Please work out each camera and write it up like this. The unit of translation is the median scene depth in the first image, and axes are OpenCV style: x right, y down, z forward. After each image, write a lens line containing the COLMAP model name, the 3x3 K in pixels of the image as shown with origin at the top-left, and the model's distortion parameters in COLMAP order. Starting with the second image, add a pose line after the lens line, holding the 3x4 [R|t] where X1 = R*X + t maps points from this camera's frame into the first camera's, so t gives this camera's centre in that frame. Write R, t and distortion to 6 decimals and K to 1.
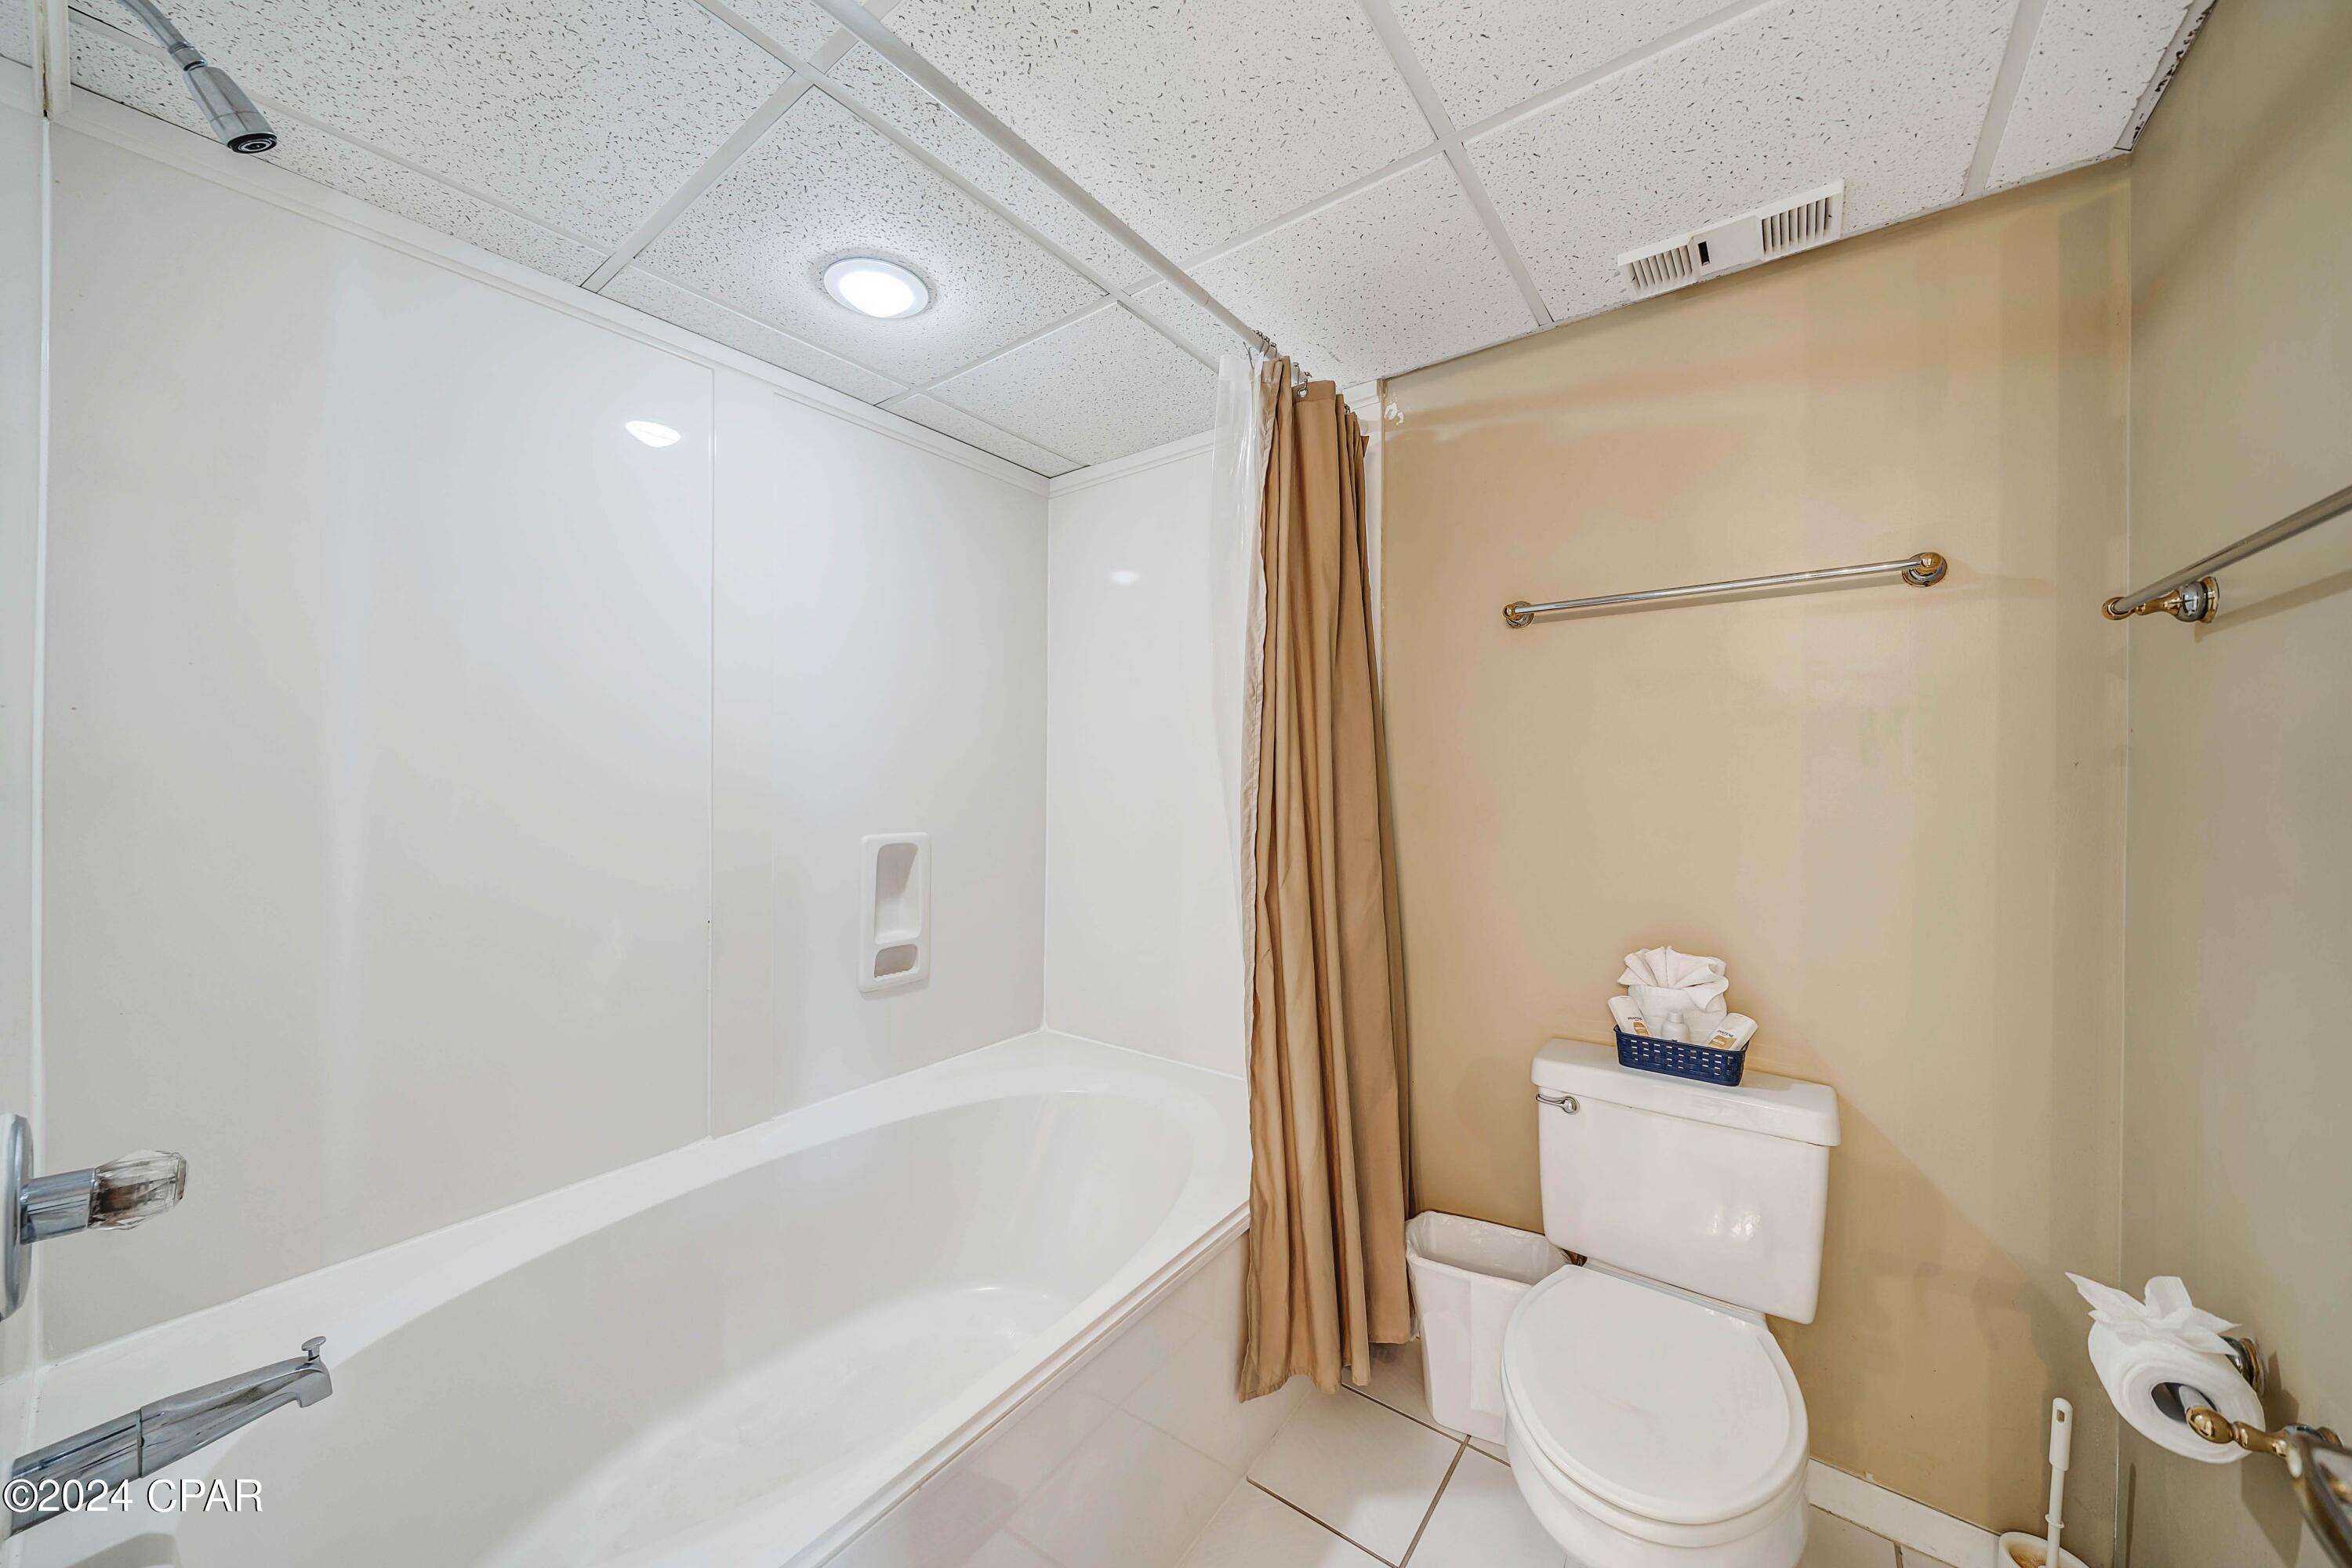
lens RADIAL K [[835.6, 0, 1177.8], [0, 835.6, 782.0], [0, 0, 1]] dist [-0.006819, 0.000117]
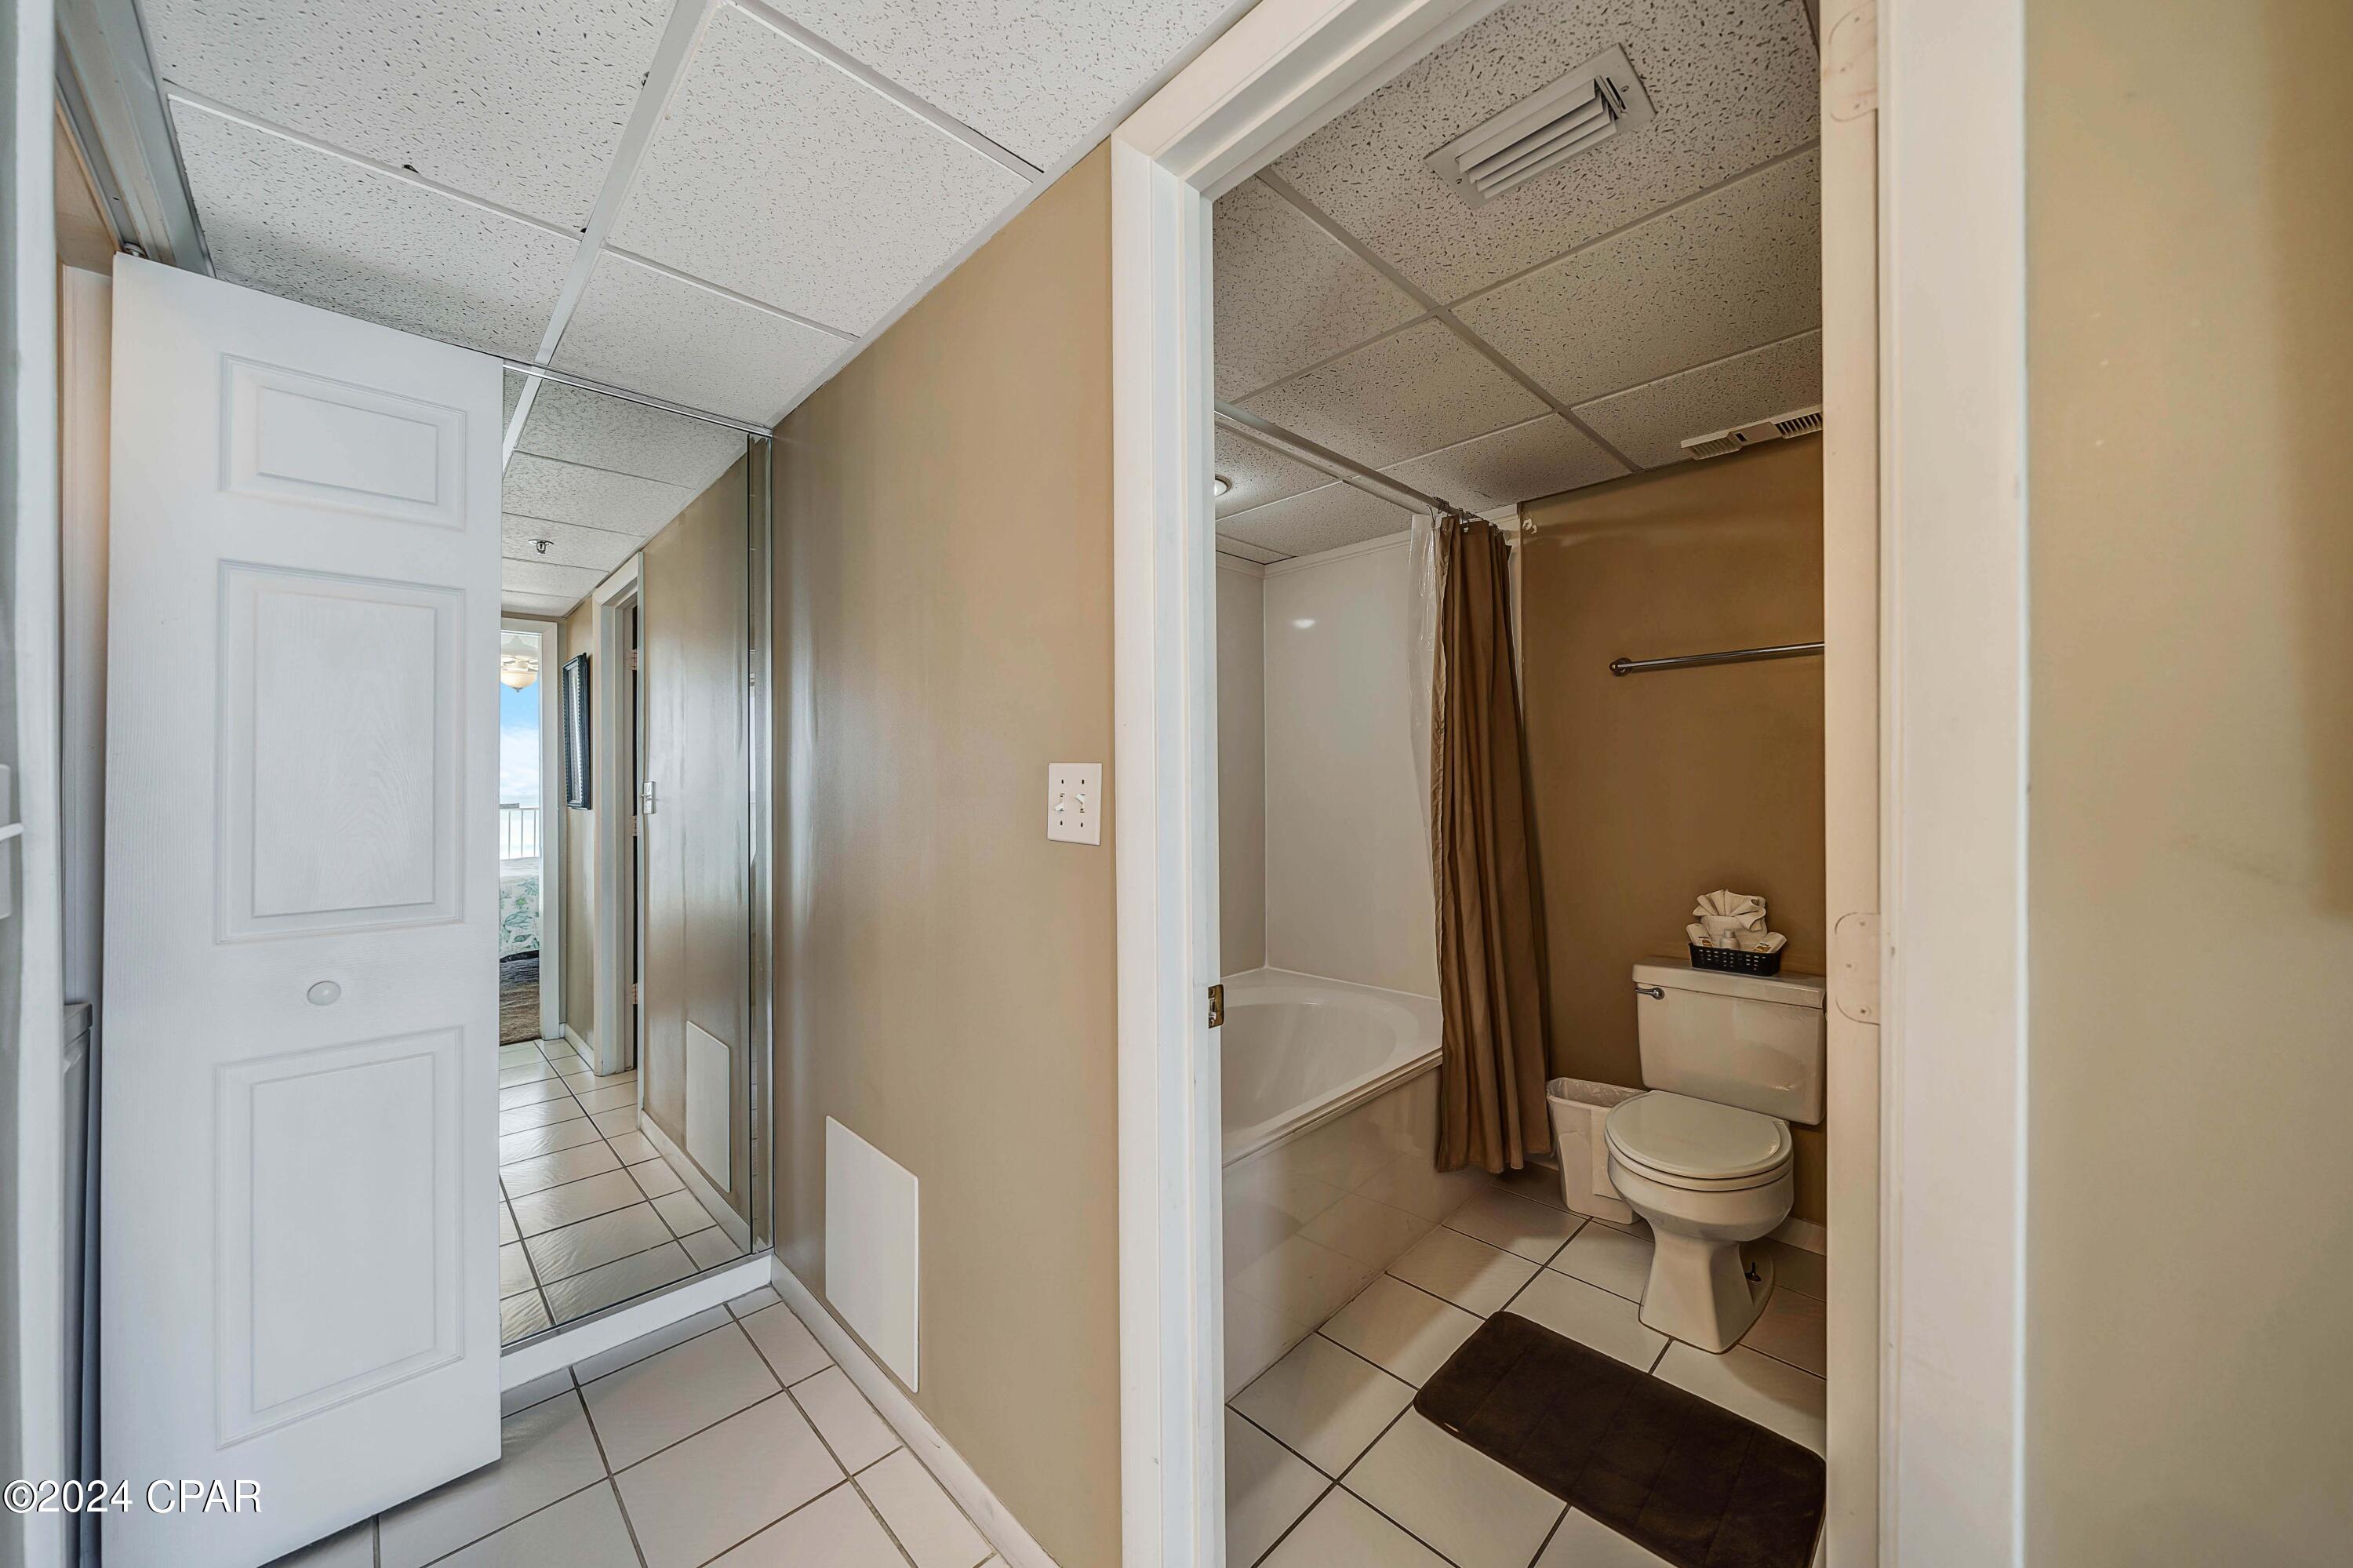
lens RADIAL K [[835.9, 0, 1166.6], [0, 835.9, 785.8], [0, 0, 1]] dist [-0.006819, 0.000117]
pose [[0.987000, -0.015175, -0.160002, -0.164544], [0.015569, 0.999878, 0.001203, -0.008177], [0.159964, -0.003679, 0.987116, -0.636231]]
